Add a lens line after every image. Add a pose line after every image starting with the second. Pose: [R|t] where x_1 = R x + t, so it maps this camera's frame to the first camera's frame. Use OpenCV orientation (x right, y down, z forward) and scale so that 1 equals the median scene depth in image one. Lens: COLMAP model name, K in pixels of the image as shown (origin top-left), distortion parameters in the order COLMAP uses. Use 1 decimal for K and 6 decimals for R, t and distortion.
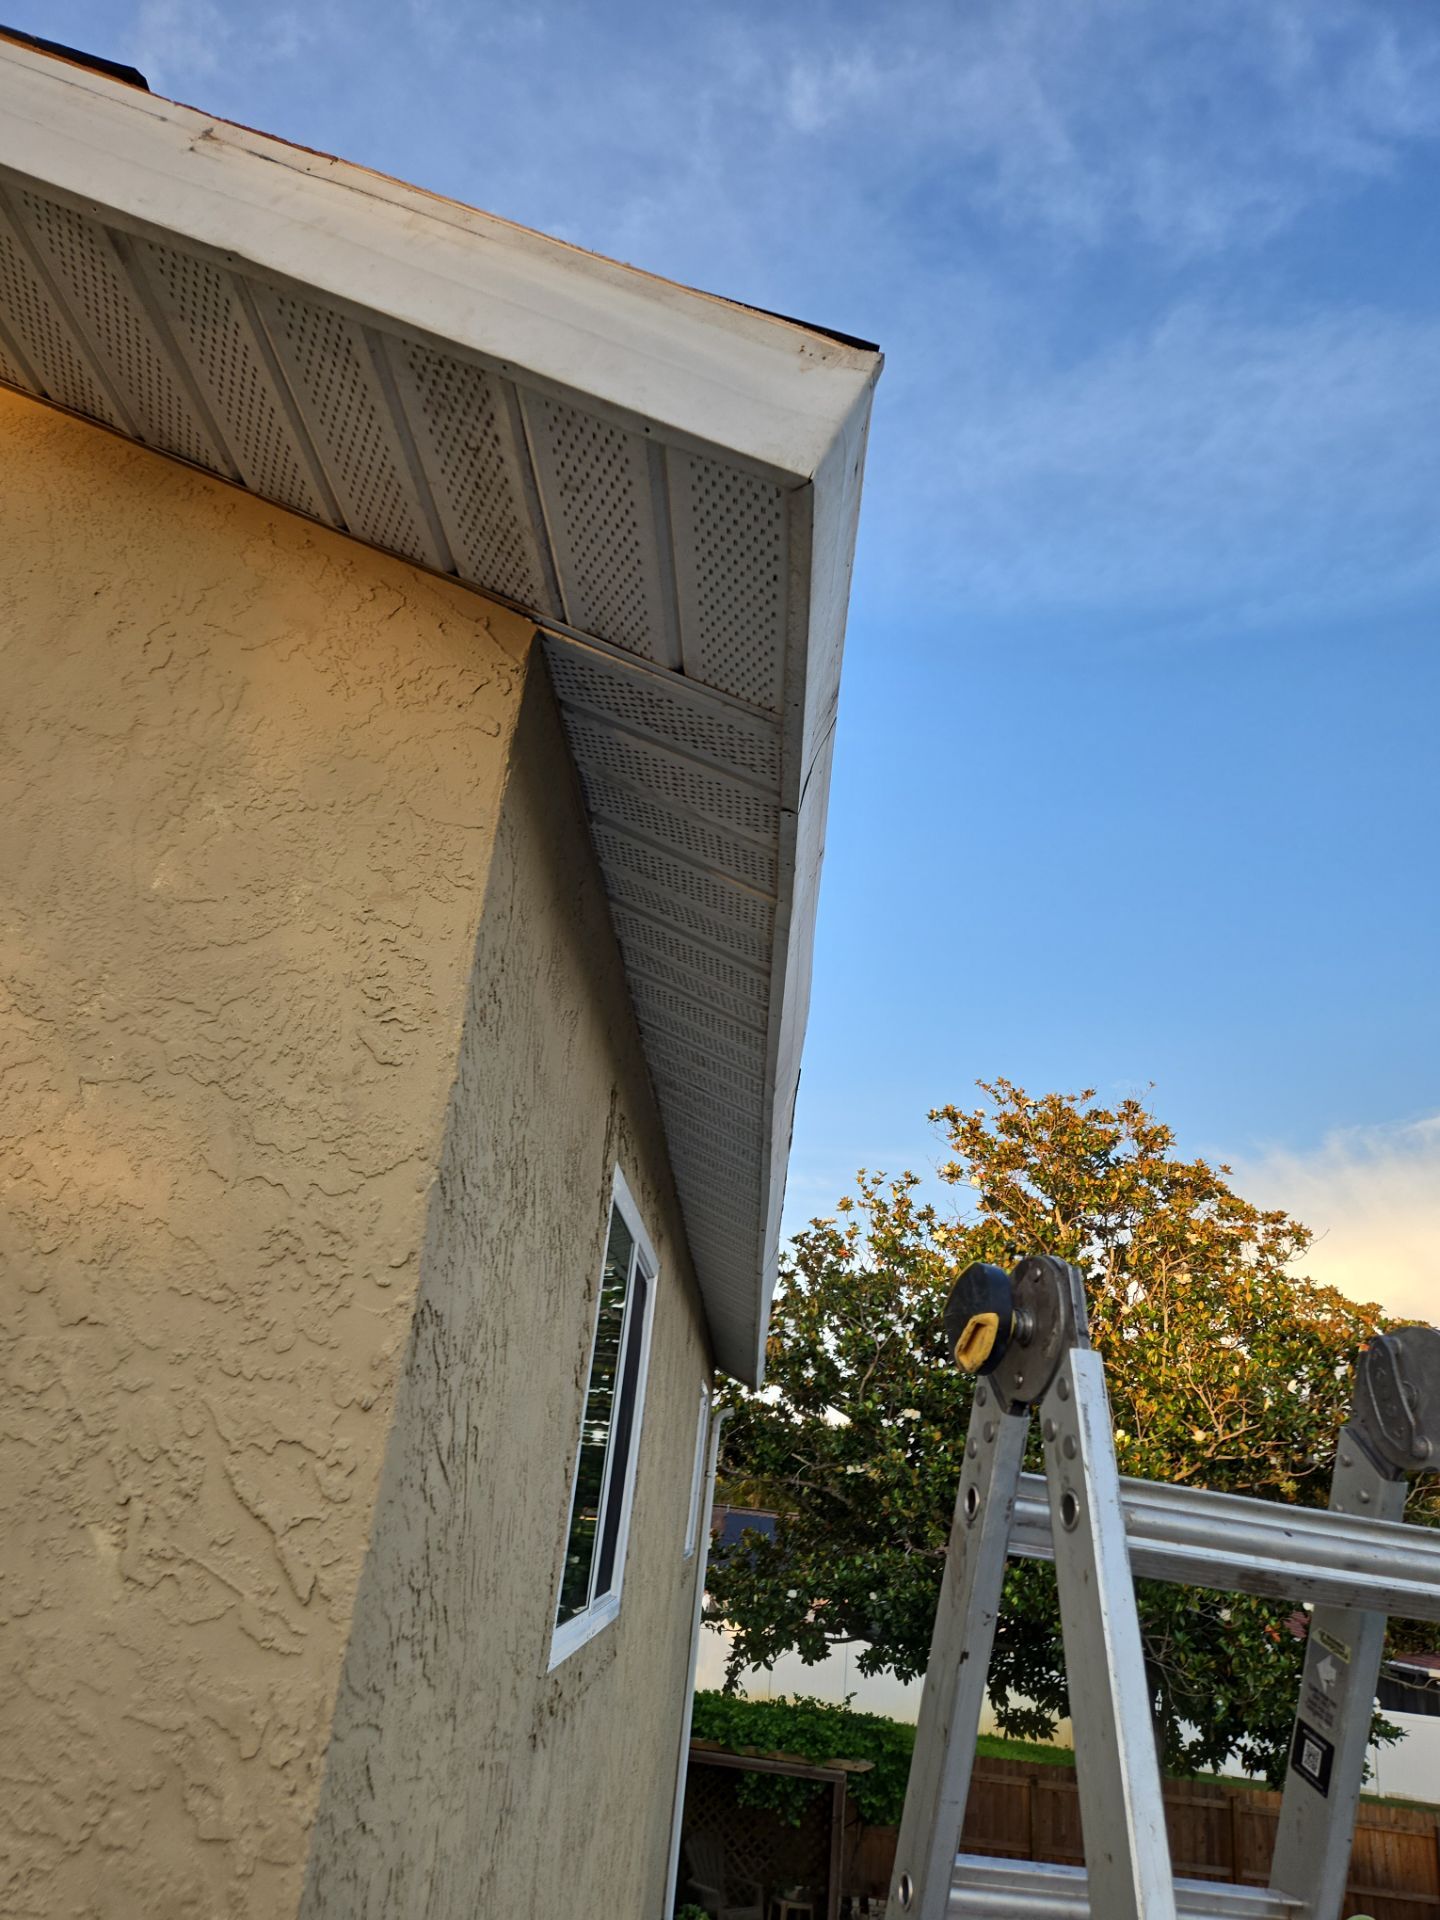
lens RADIAL K [[1279.9, 0, 724.7], [0, 1279.9, 958.5], [0, 0, 1]] dist [-0.003871, -0.010598]
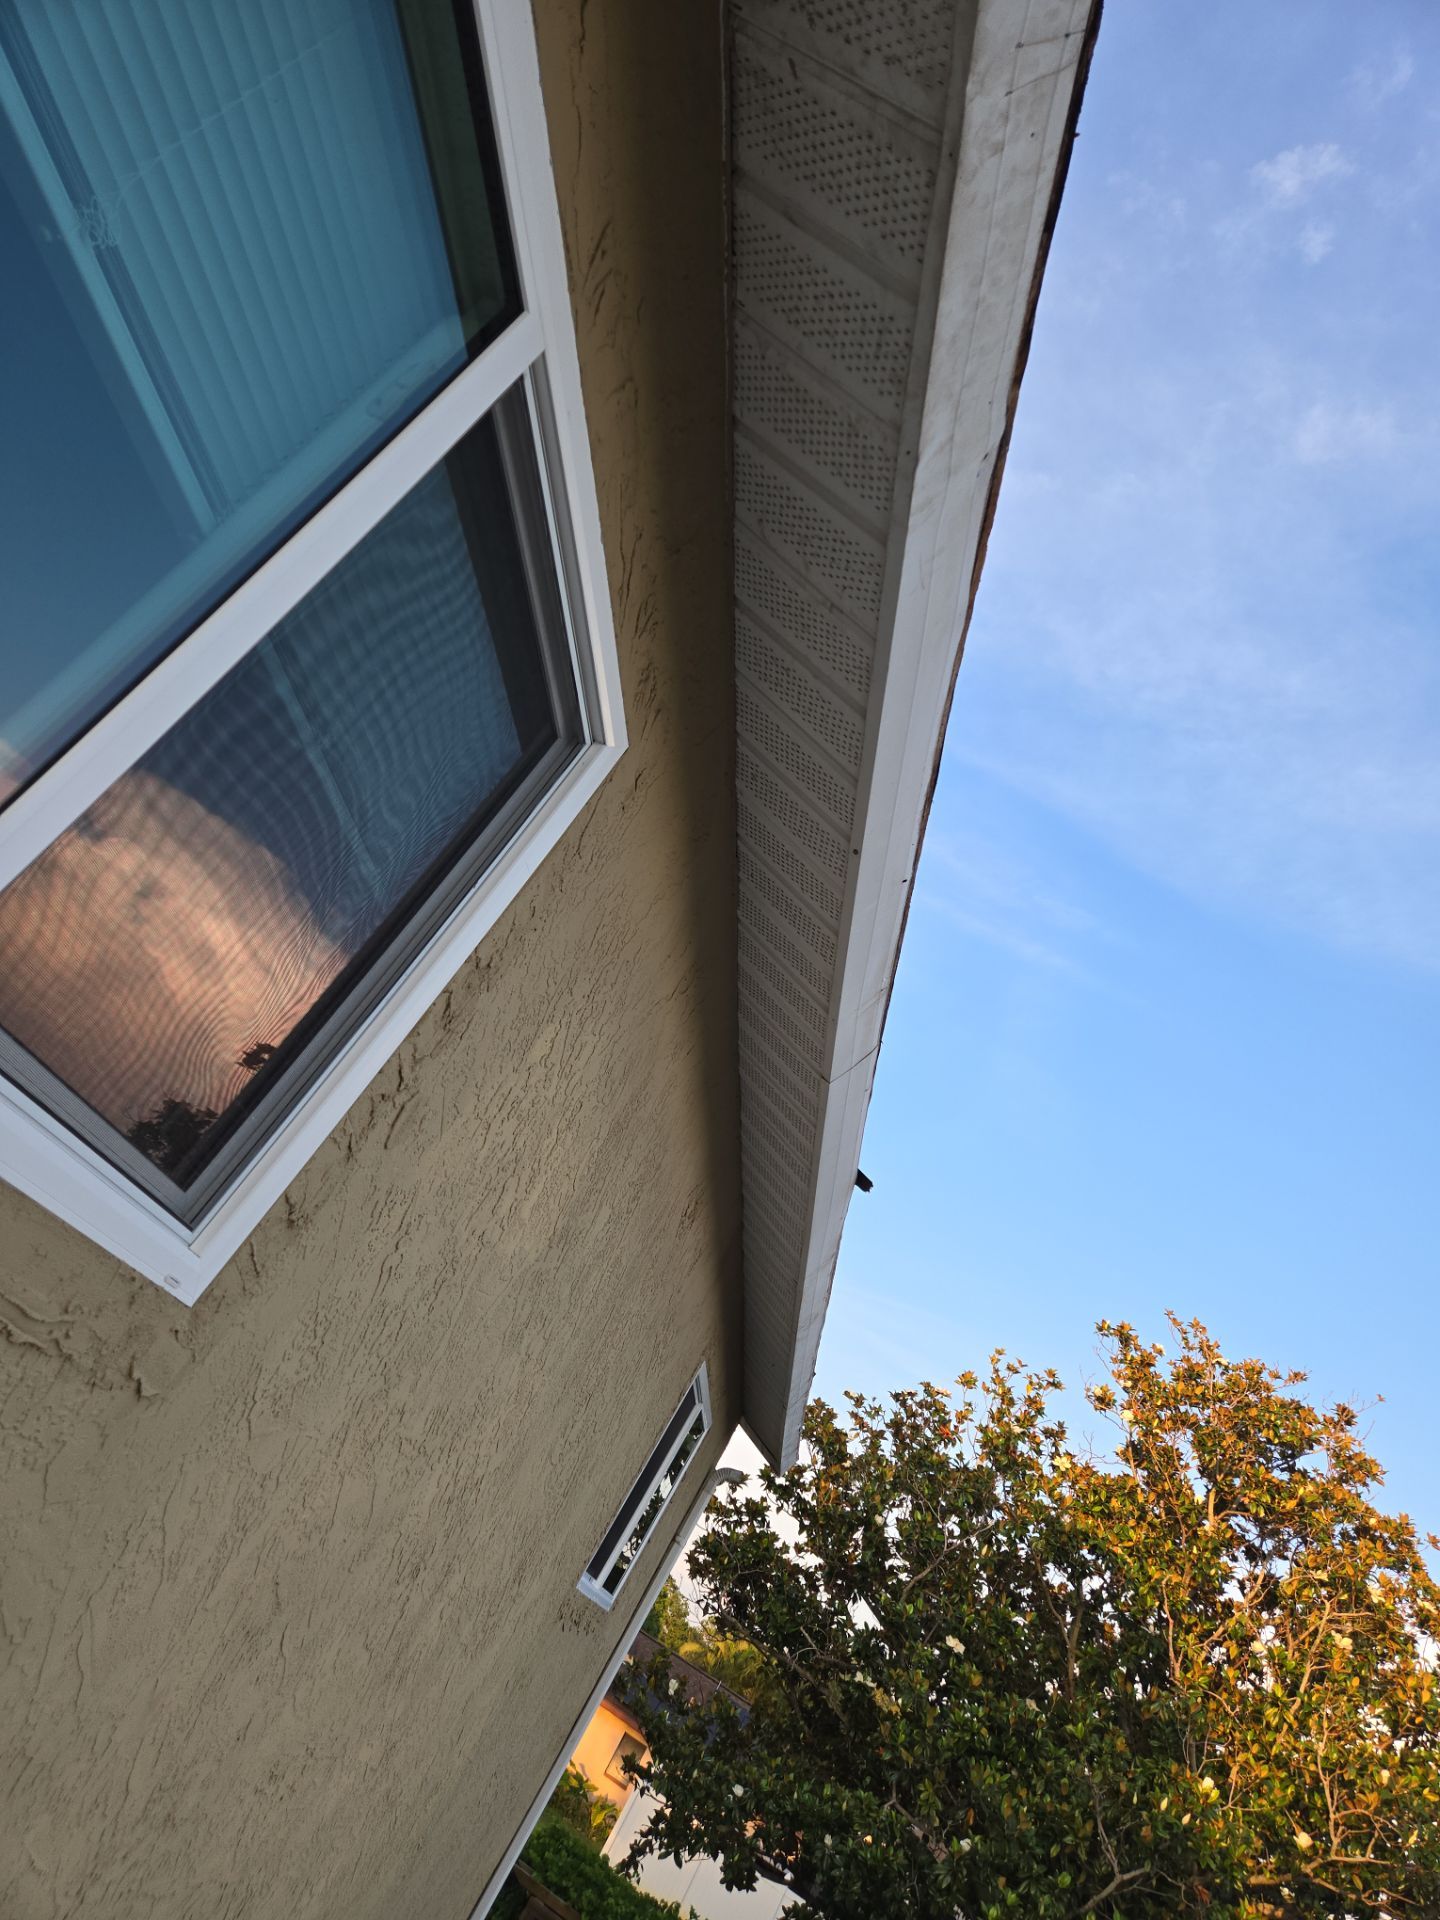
lens RADIAL K [[1279.9, 0, 719.3], [0, 1279.9, 959.2], [0, 0, 1]] dist [-0.003871, -0.010598]
pose [[0.914239, 0.348560, -0.206575, 0.022088], [-0.371018, 0.925077, -0.081108, 0.065403], [0.162826, 0.150795, 0.975063, 0.104780]]
